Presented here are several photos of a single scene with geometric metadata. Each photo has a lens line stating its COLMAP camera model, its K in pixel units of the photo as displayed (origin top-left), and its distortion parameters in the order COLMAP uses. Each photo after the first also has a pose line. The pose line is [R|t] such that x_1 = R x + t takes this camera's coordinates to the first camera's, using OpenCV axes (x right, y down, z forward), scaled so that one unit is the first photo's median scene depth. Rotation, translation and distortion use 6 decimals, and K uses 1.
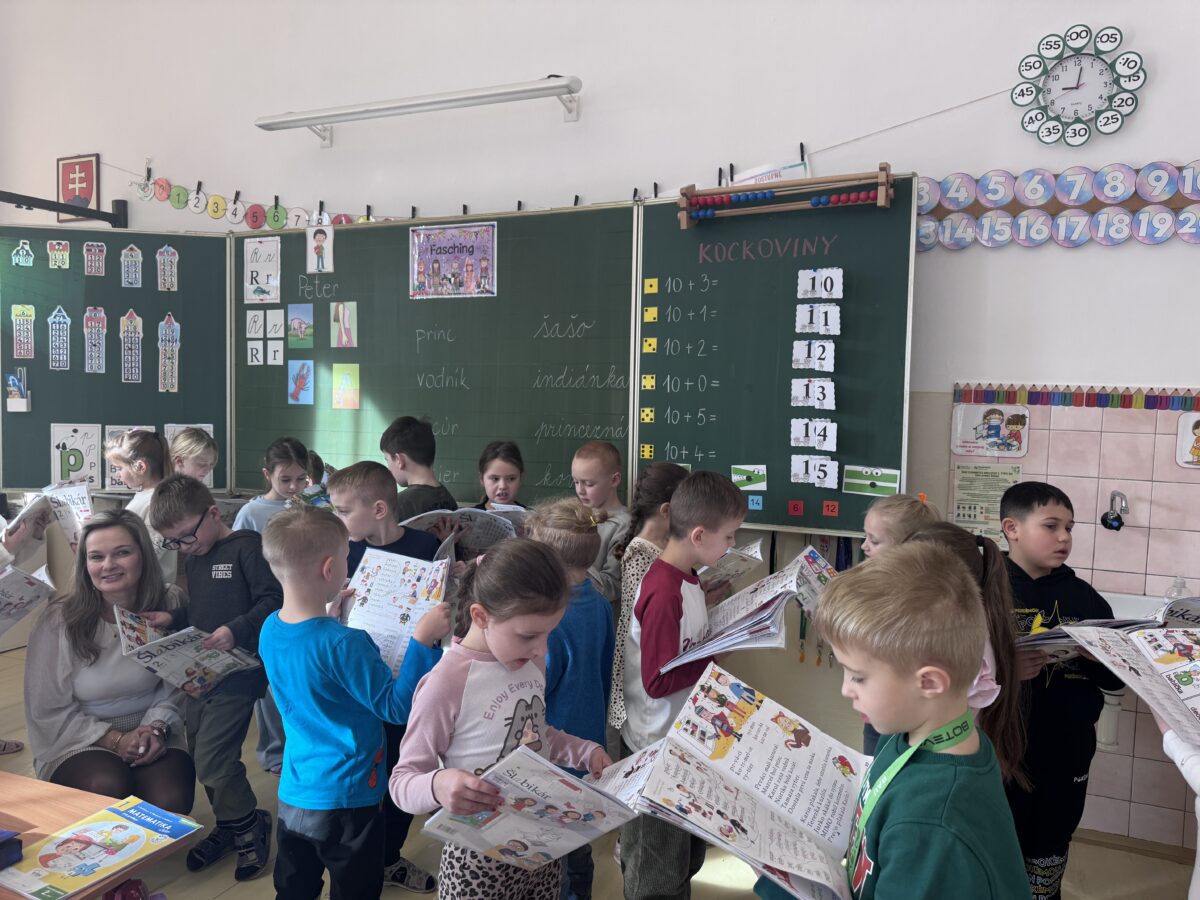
lens RADIAL K [[886.3, 0, 600.0], [0, 886.3, 450.0], [0, 0, 1]] dist [0.008887, -0.026625]
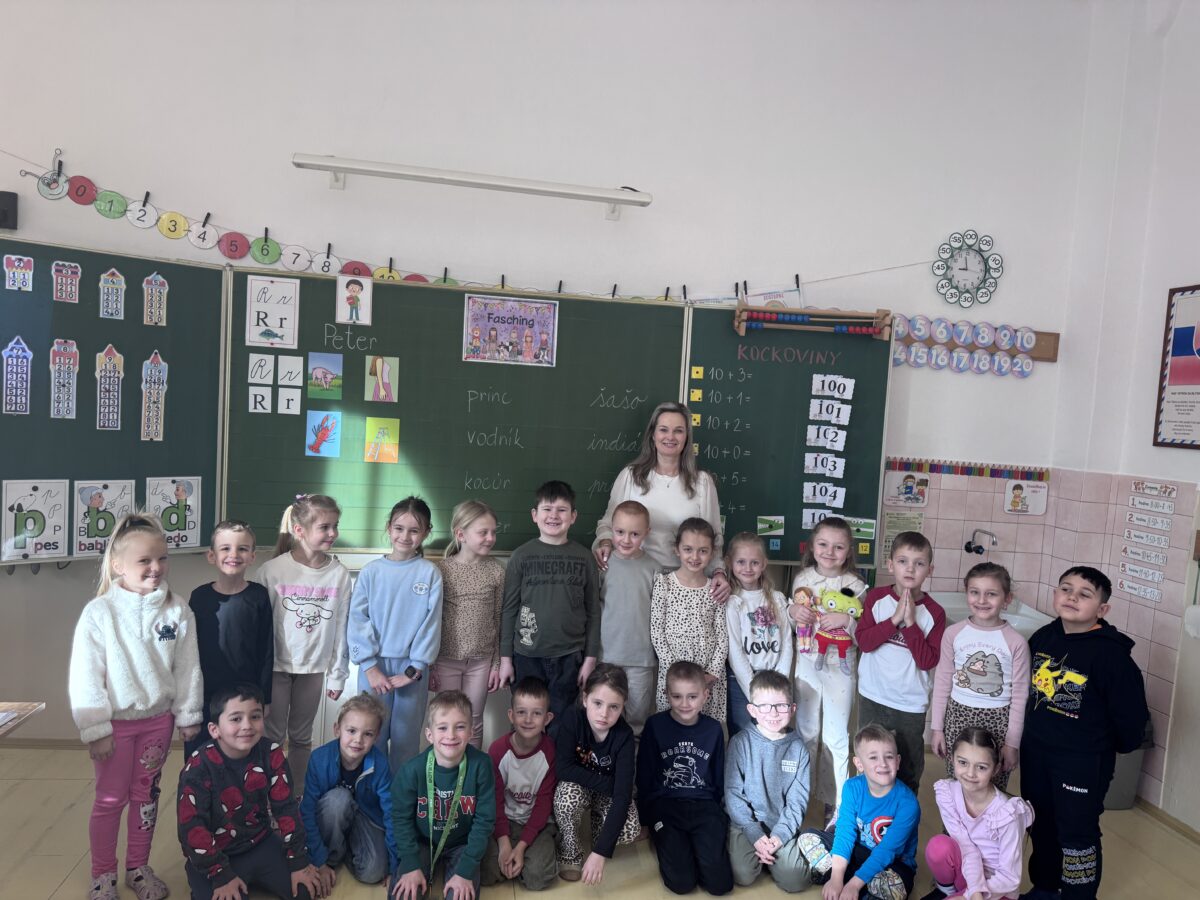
lens RADIAL K [[886.3, 0, 600.0], [0, 886.3, 450.0], [0, 0, 1]] dist [0.008887, -0.026625]
pose [[0.841038, 0.000118, 0.540976, -0.710567], [-0.017363, 0.999491, 0.026776, -0.105409], [-0.540697, -0.031912, 0.840612, 0.027559]]
